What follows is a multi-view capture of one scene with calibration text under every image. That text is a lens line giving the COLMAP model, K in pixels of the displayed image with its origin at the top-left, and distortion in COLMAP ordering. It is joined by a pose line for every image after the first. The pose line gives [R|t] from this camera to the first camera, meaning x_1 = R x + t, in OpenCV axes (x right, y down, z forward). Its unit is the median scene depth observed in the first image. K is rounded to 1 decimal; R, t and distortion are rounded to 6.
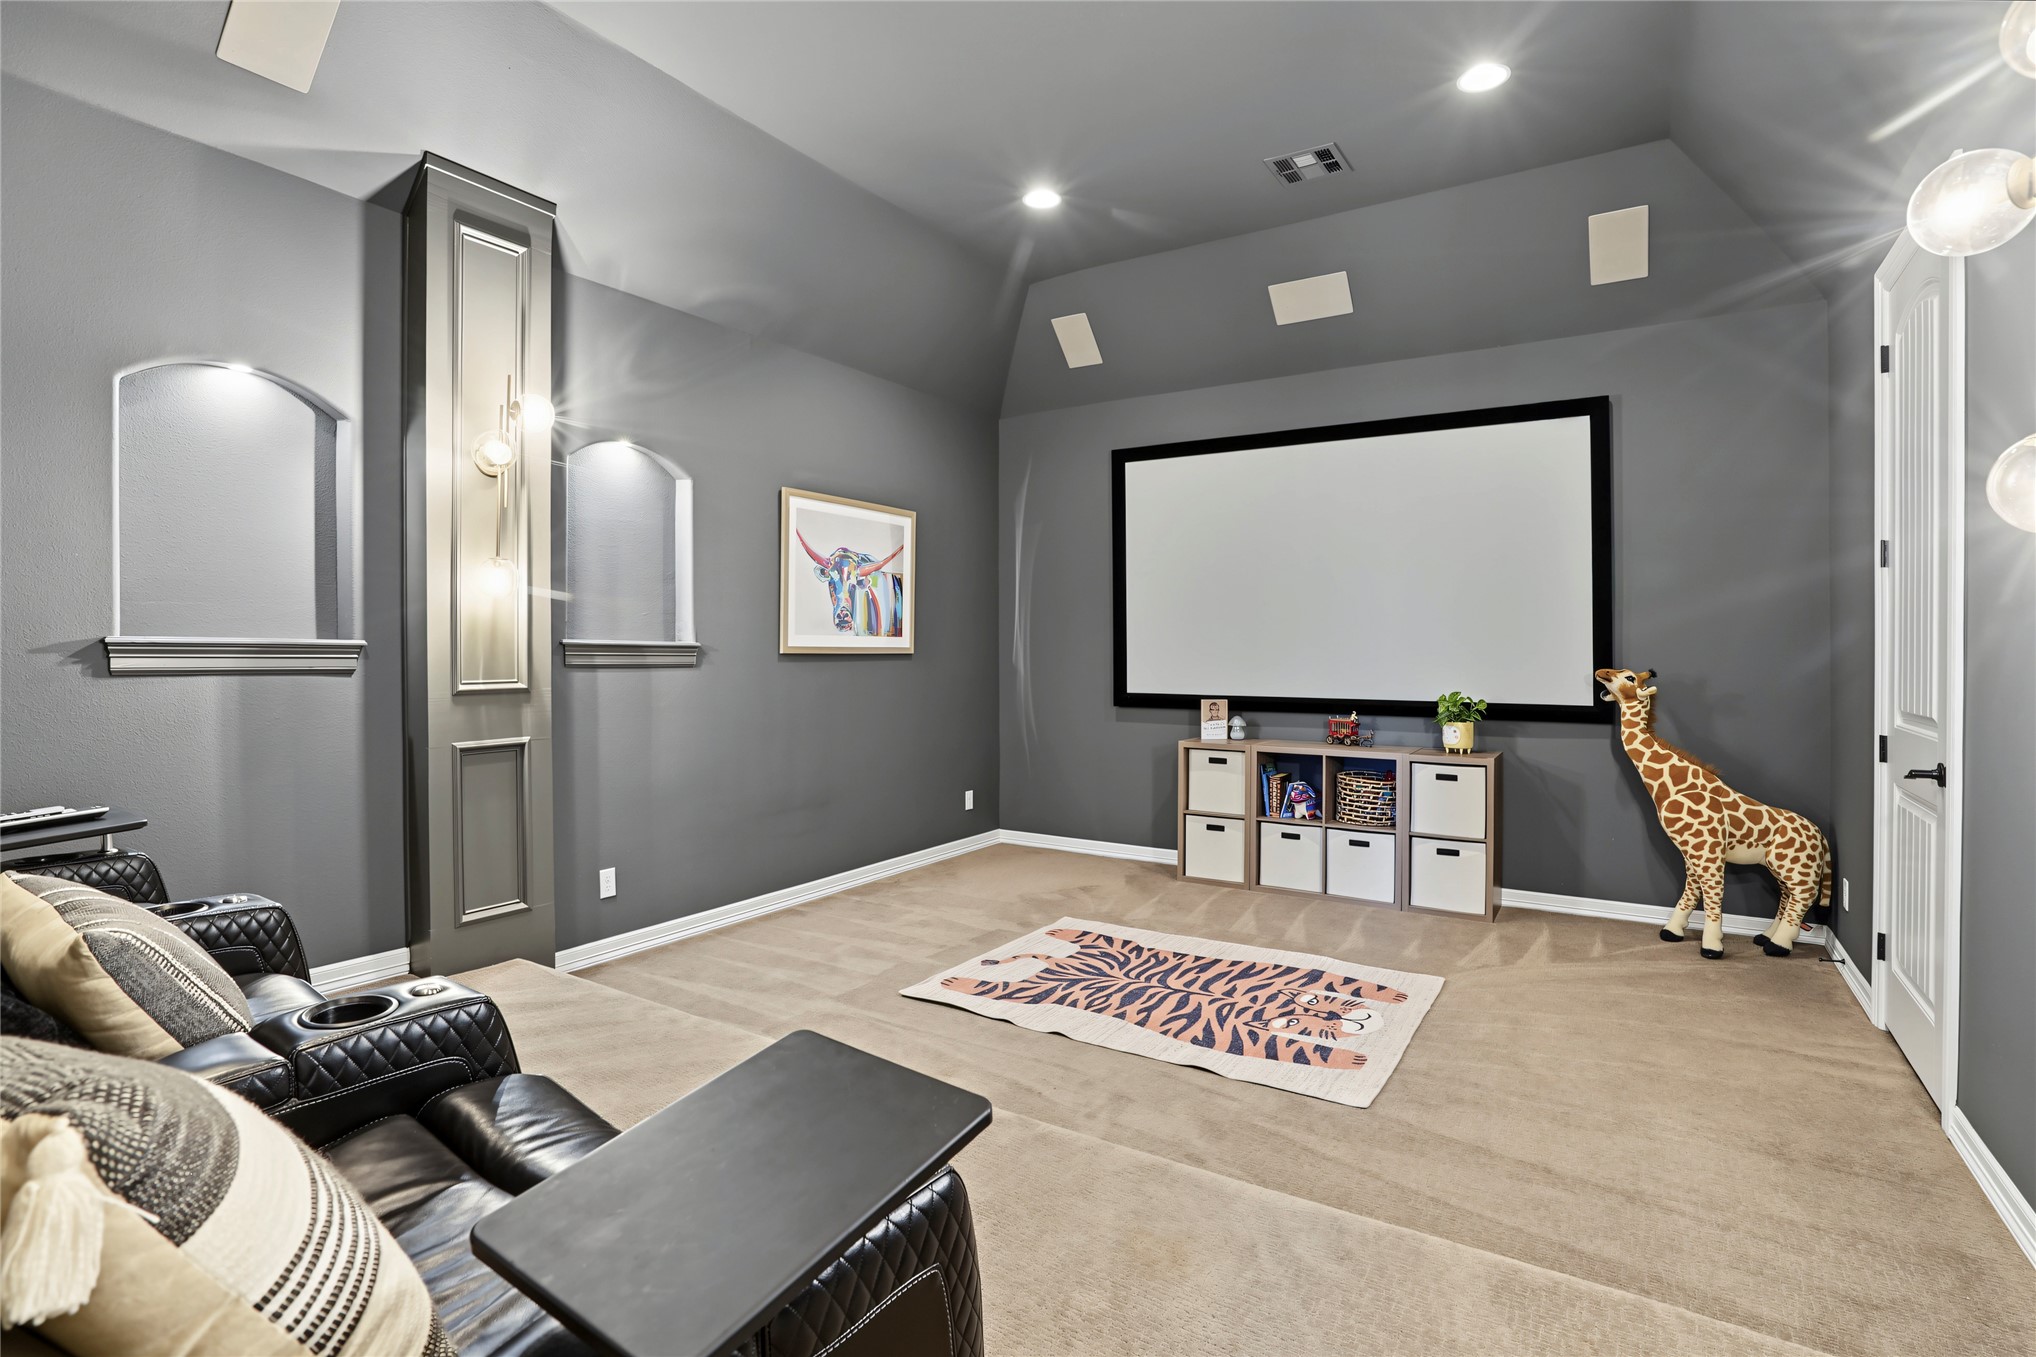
lens RADIAL K [[972.6, 0, 1017.0], [0, 972.6, 663.3], [0, 0, 1]] dist [-0.020673, 0.000724]
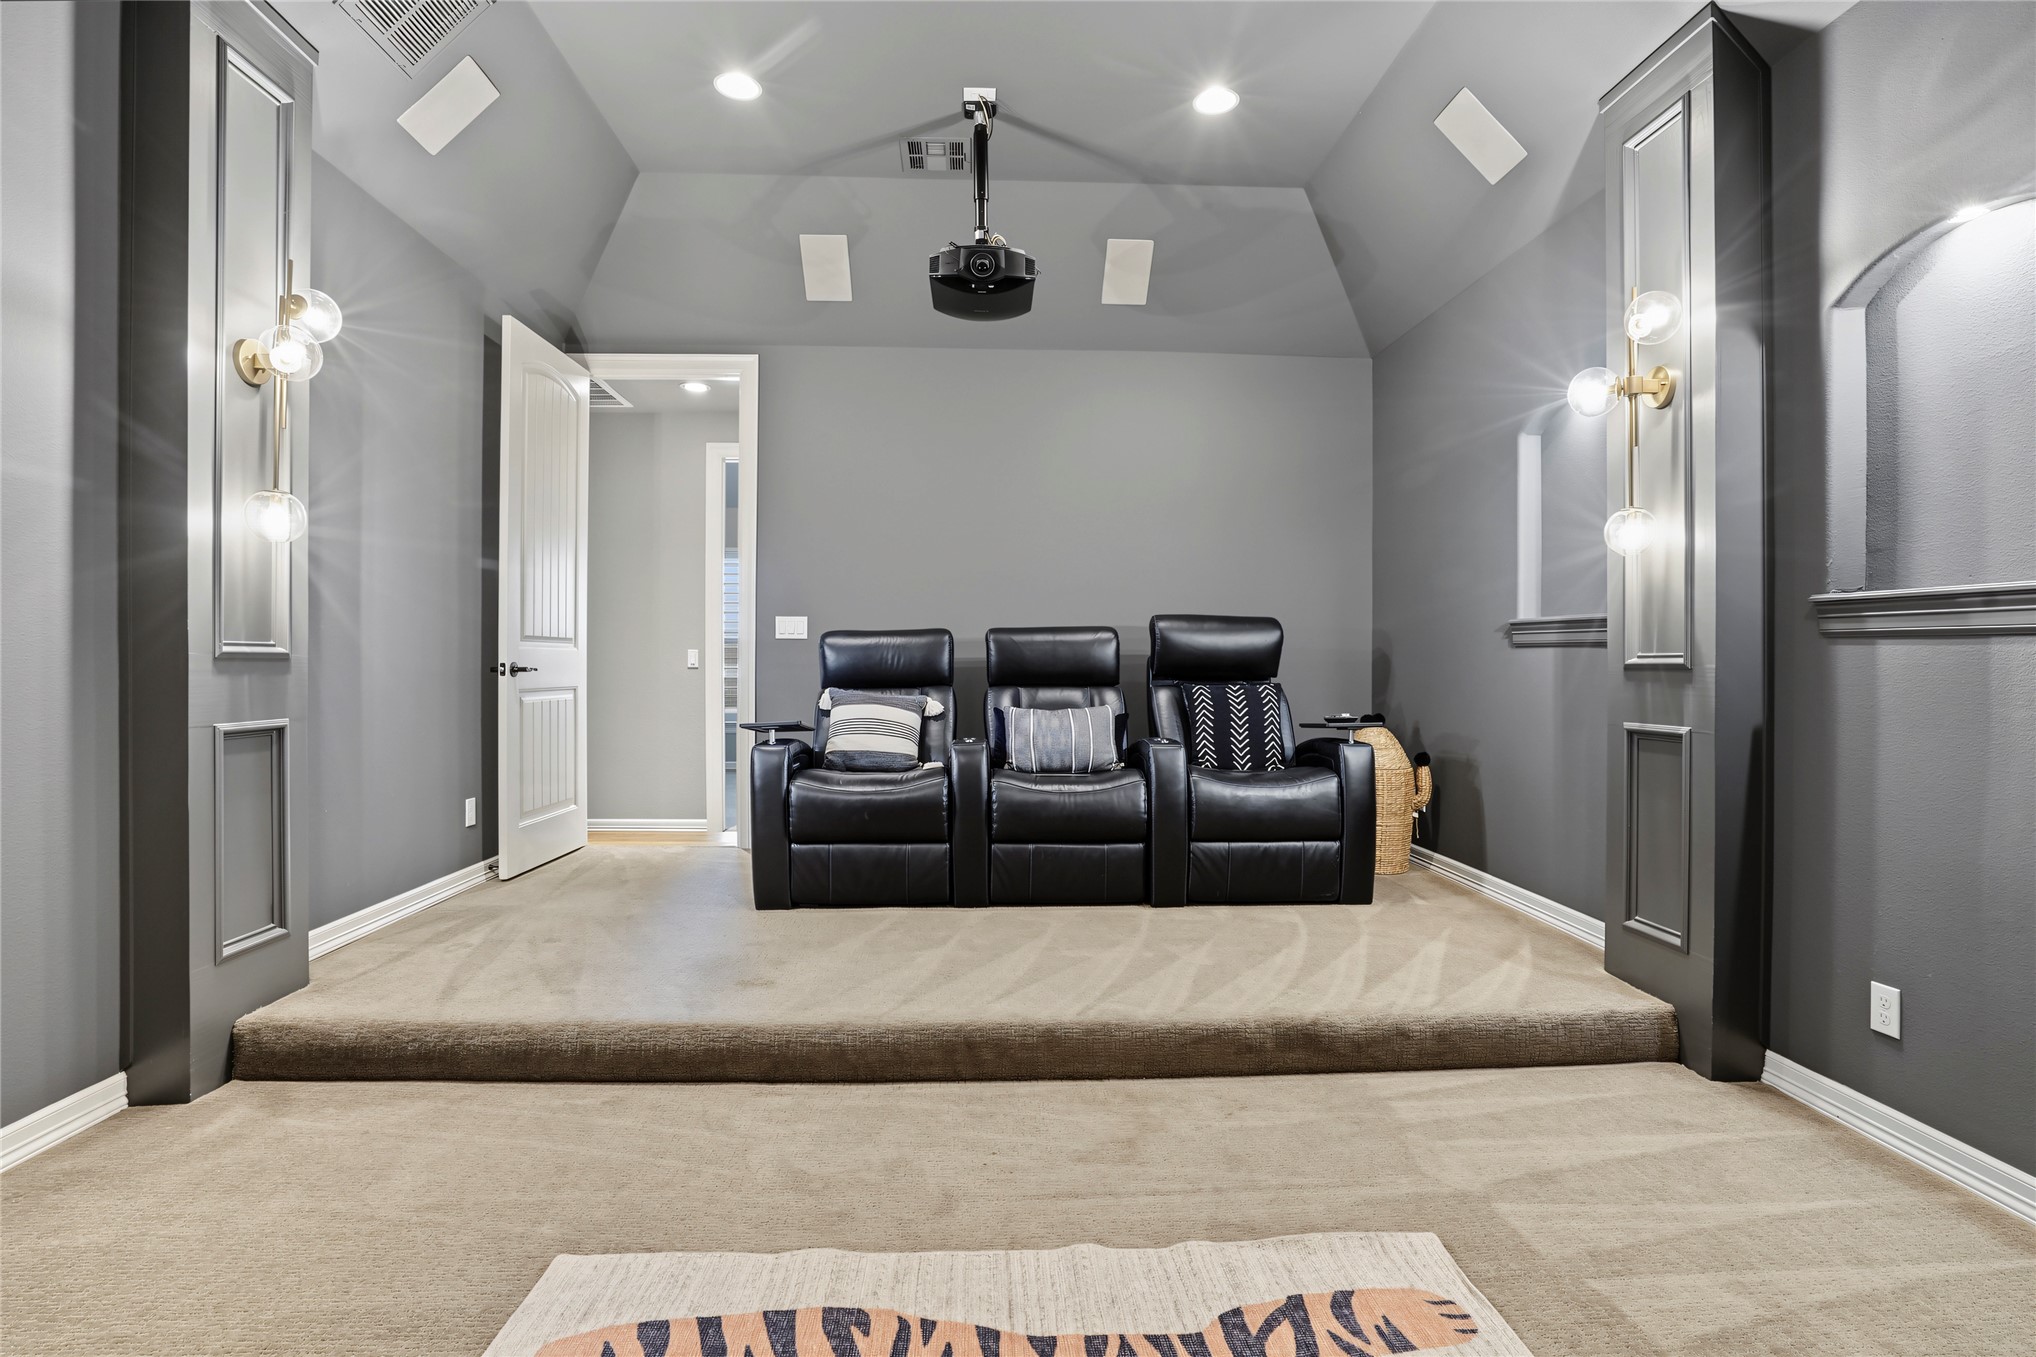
lens RADIAL K [[972.6, 0, 1014.2], [0, 972.6, 667.4], [0, 0, 1]] dist [-0.020673, 0.000724]
pose [[-0.813235, -0.006935, -0.581894, 0.378617], [-0.019346, 0.999698, 0.015124, 0.026942], [0.581614, 0.023556, -0.813124, 1.313999]]
